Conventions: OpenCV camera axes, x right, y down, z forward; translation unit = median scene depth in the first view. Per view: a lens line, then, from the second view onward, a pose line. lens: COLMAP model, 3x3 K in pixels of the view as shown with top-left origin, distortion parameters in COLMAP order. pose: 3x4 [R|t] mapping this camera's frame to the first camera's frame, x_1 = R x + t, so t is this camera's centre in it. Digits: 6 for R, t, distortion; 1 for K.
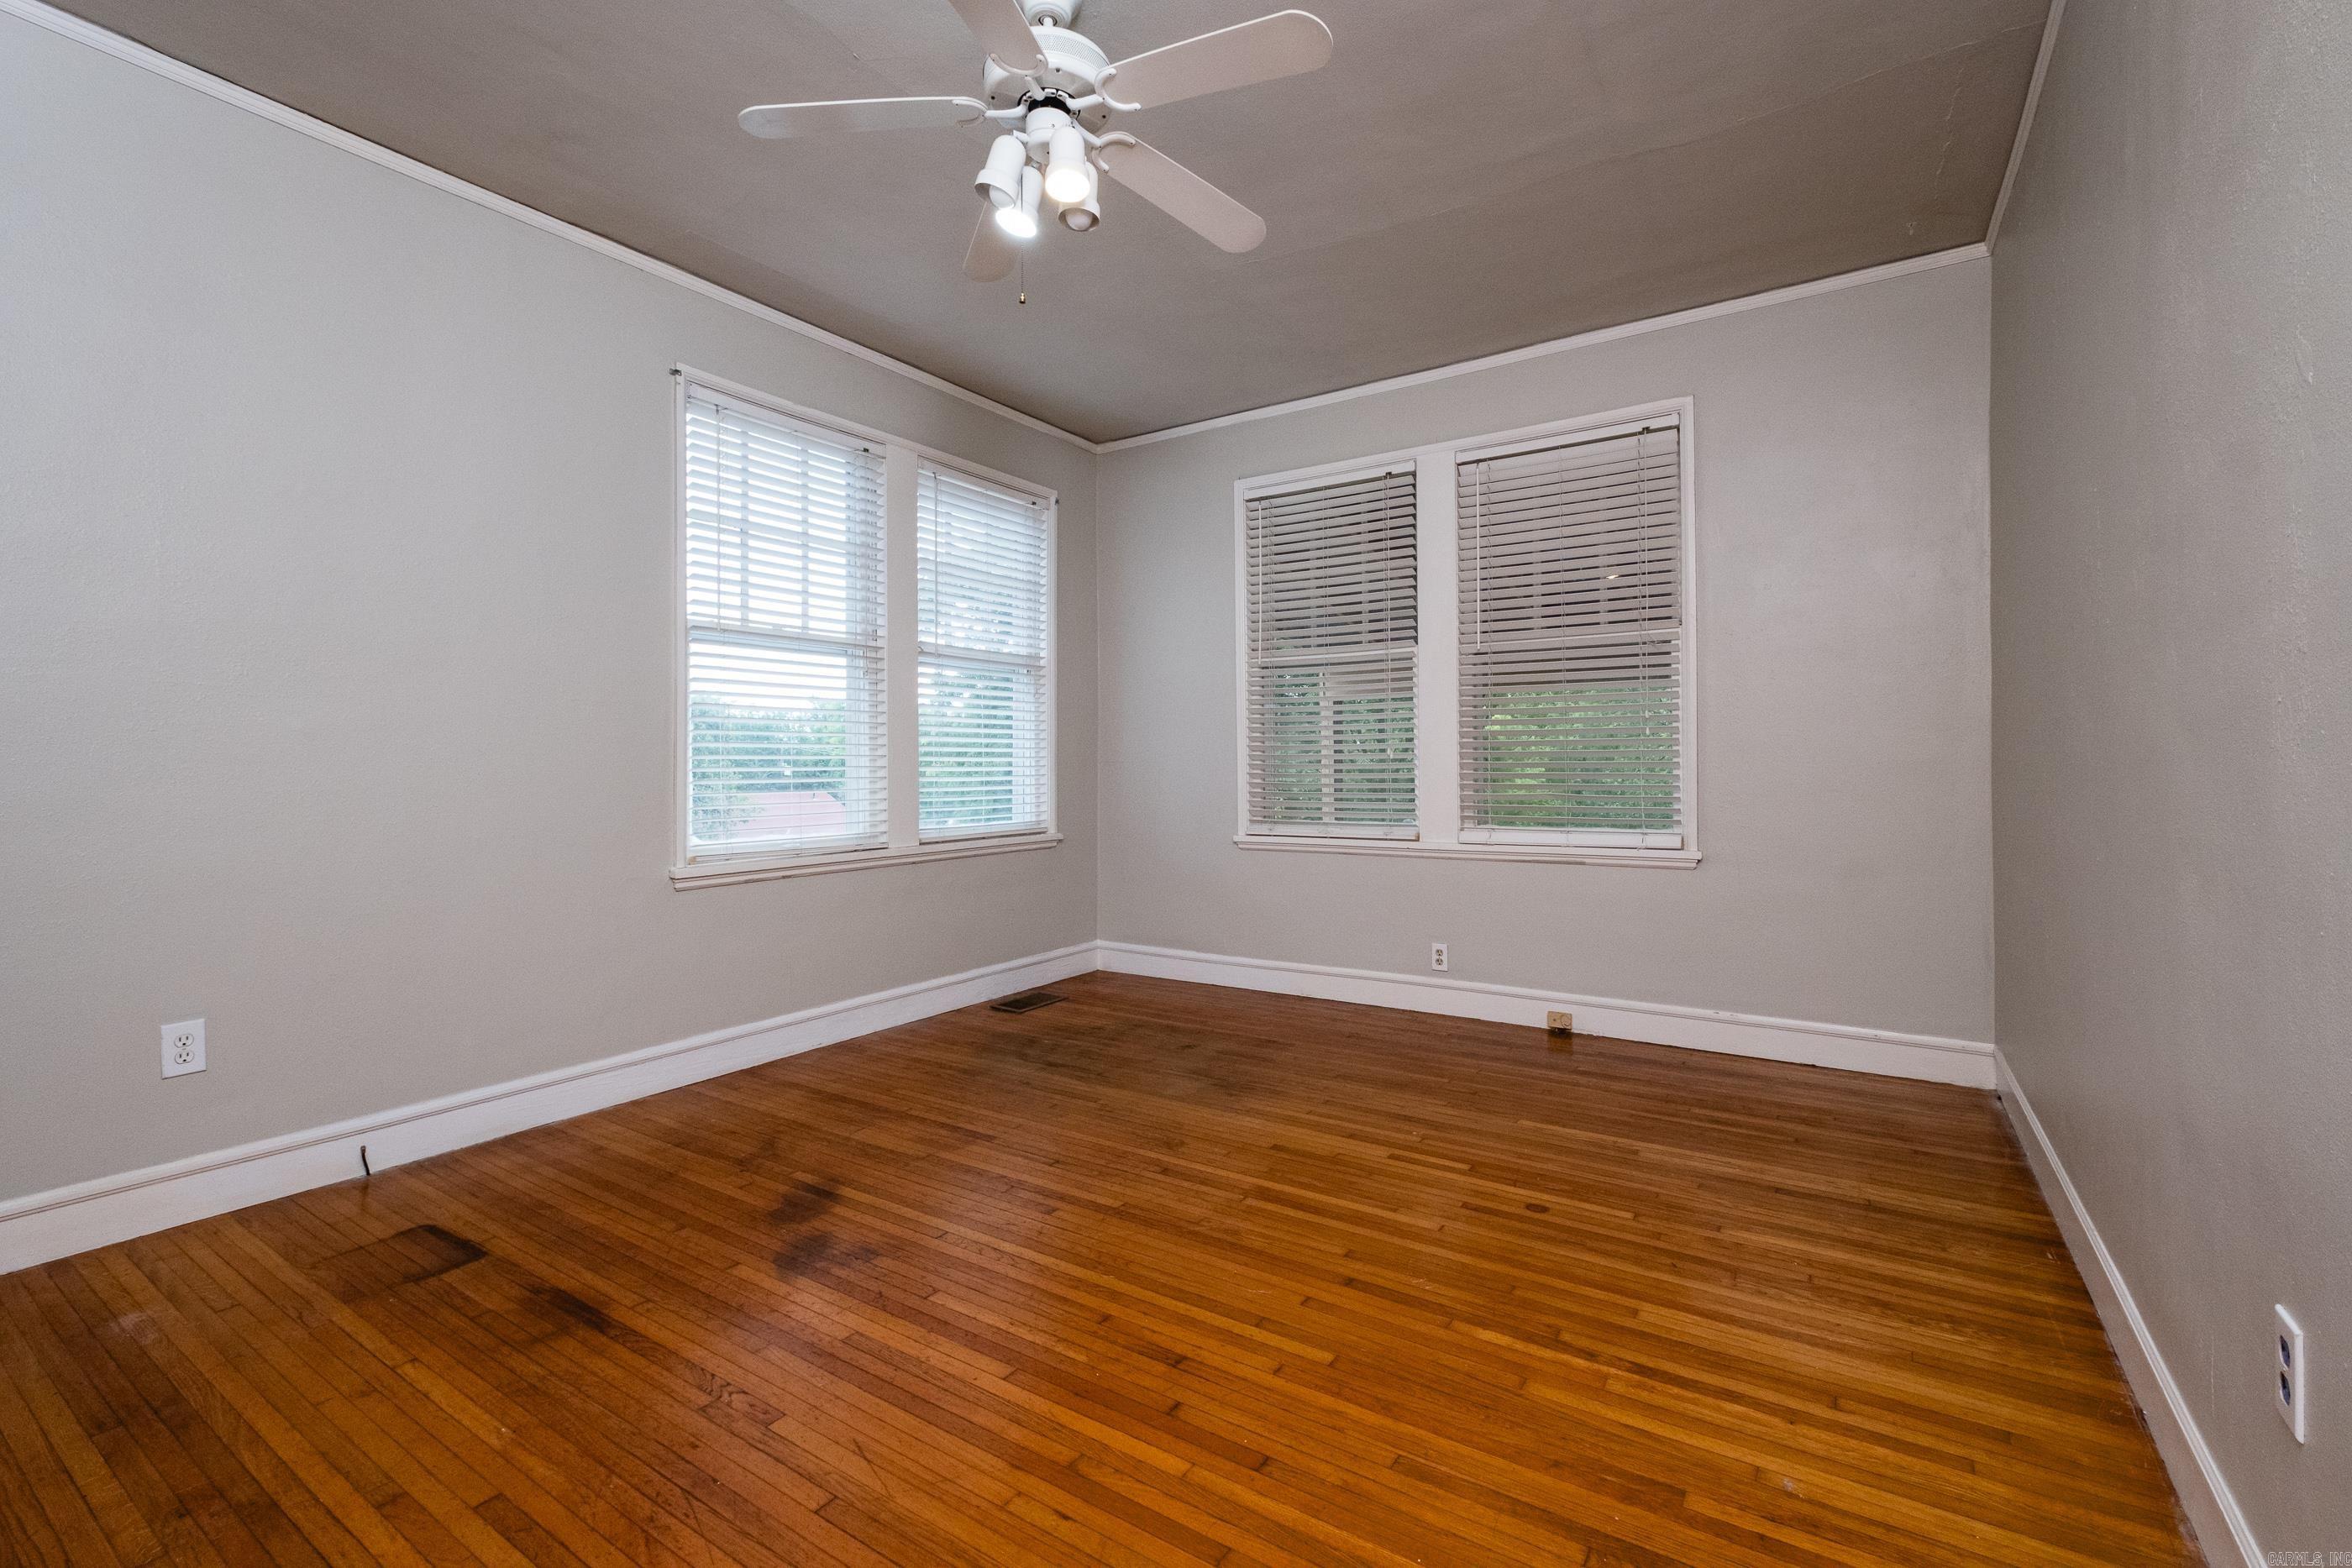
lens RADIAL K [[1020.2, 0, 1176.8], [0, 1020.2, 772.5], [0, 0, 1]] dist [0.006383, -0.003456]
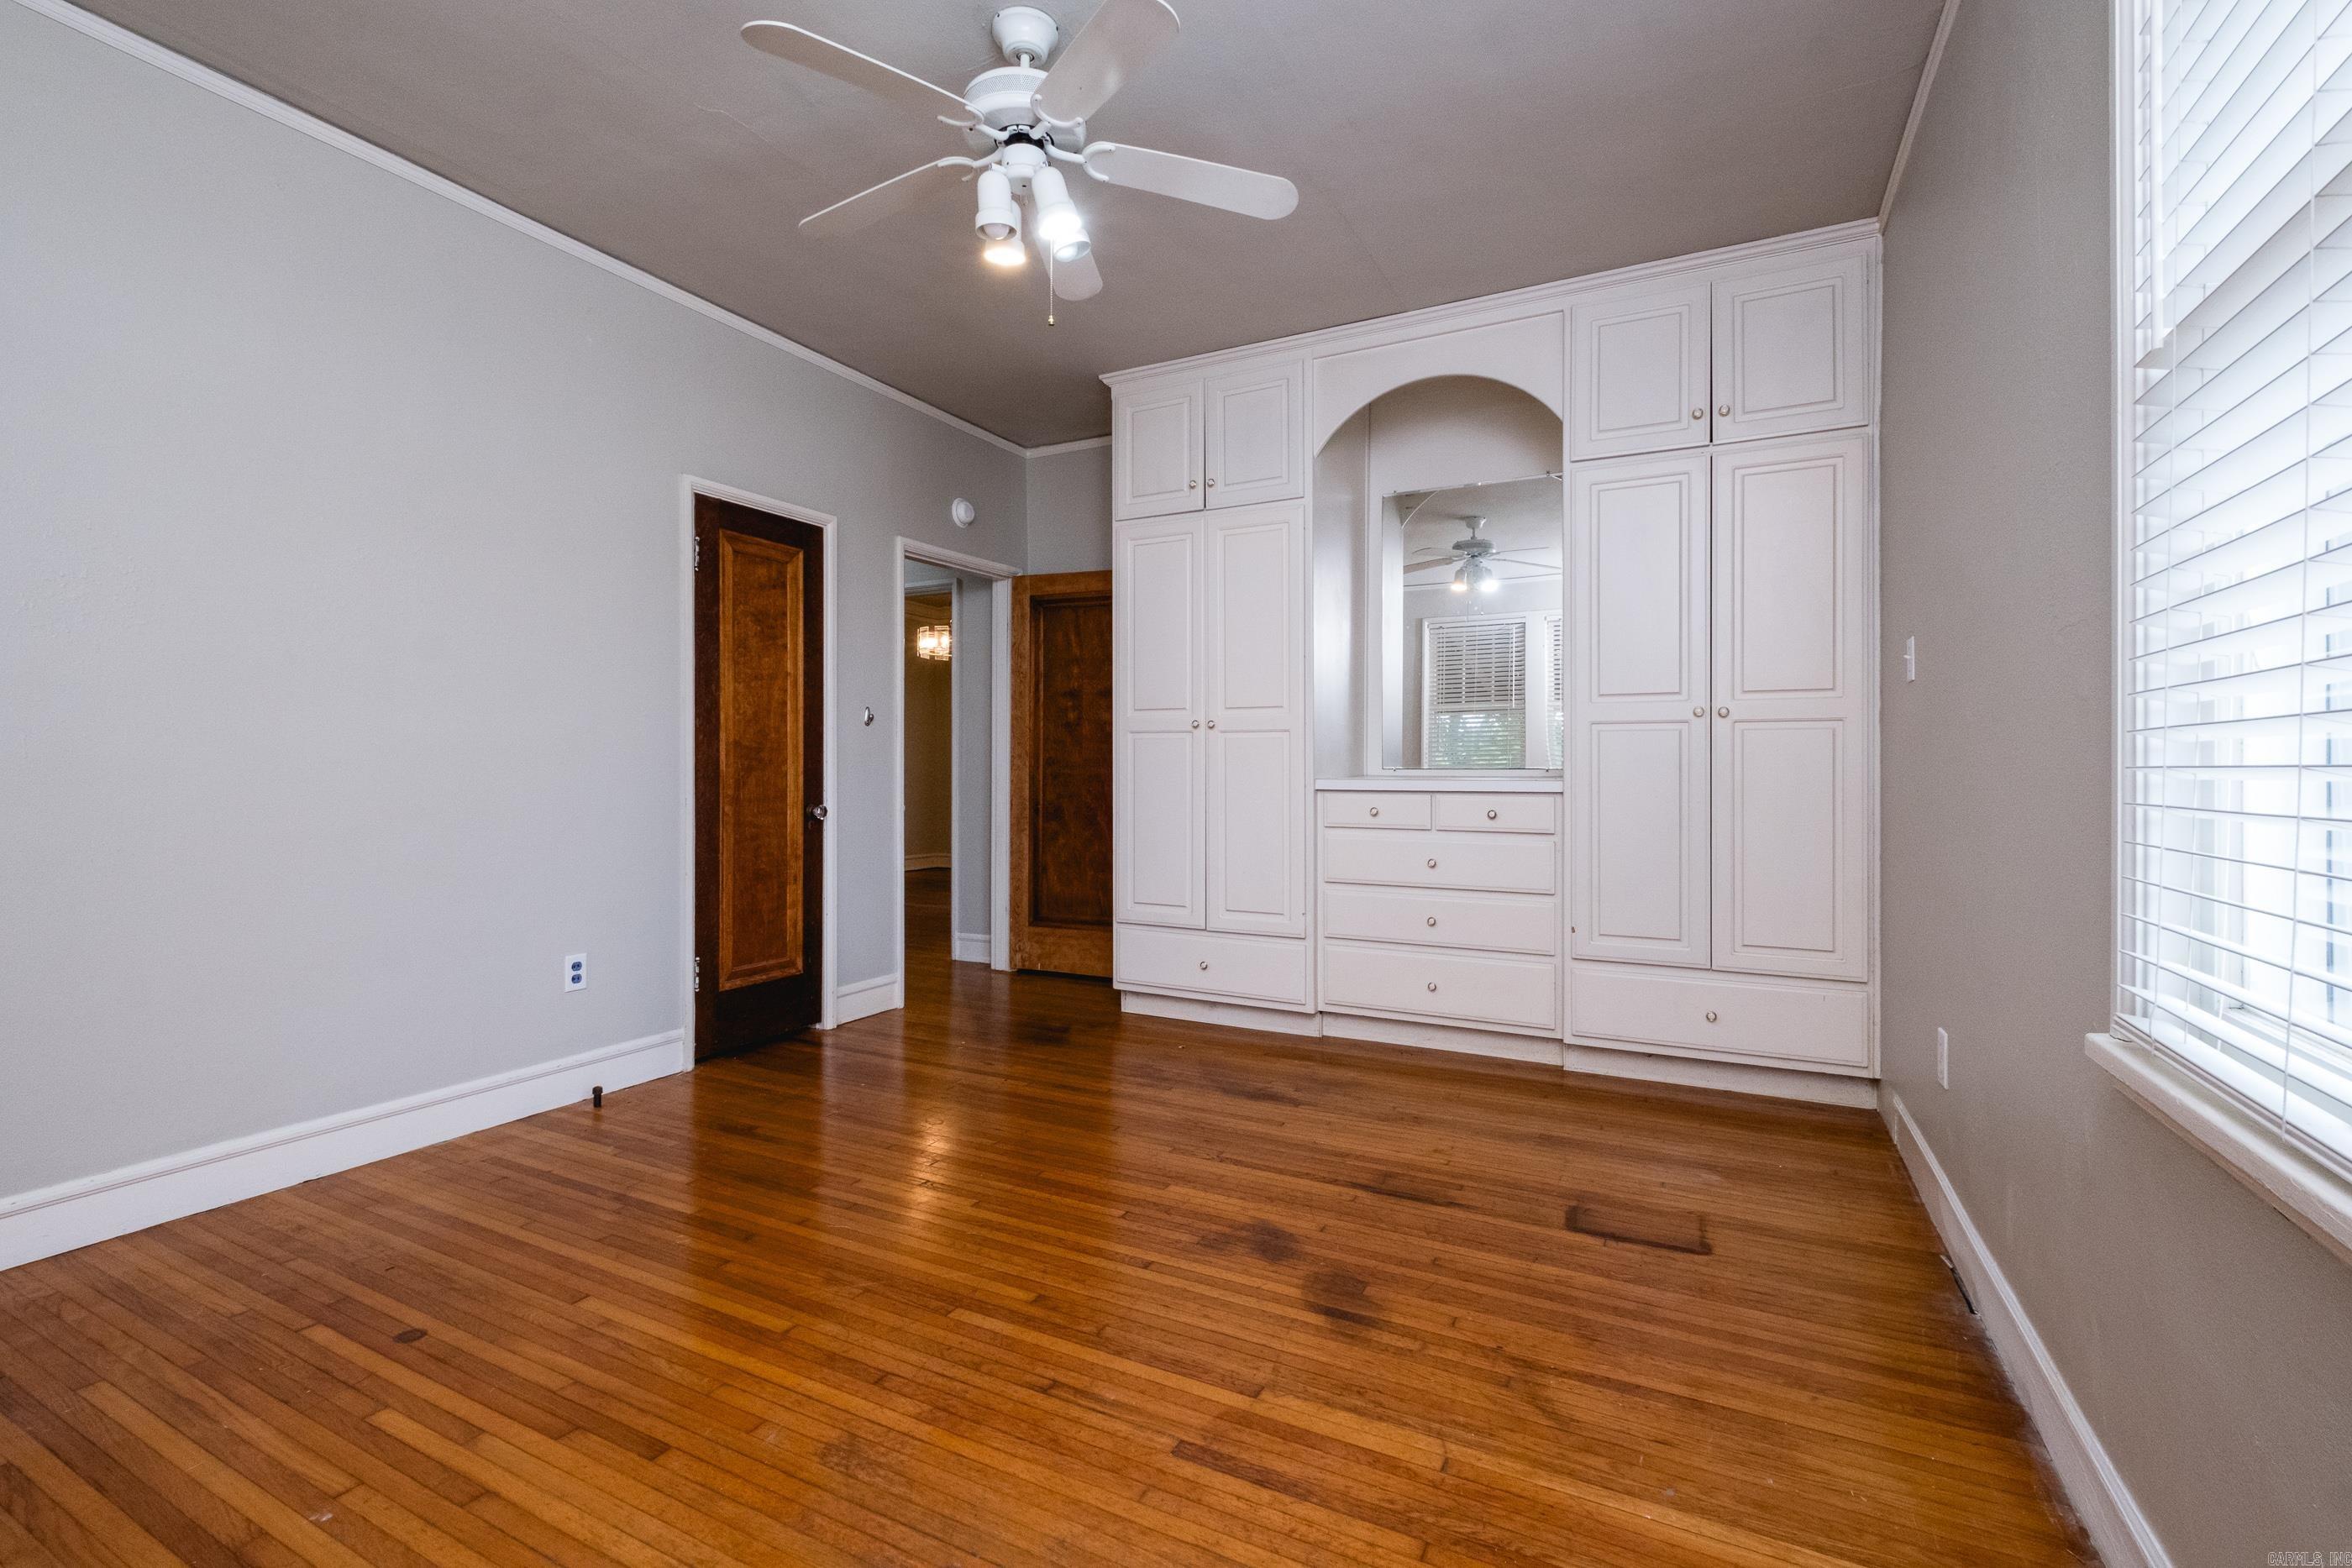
lens RADIAL K [[1020.2, 0, 1175.9], [0, 1020.2, 773.4], [0, 0, 1]] dist [0.006383, -0.003456]
pose [[-0.993968, 0.002126, -0.109652, -0.145107], [0.000985, 0.999945, 0.010458, -0.009580], [0.109668, 0.010287, -0.993915, 1.854430]]
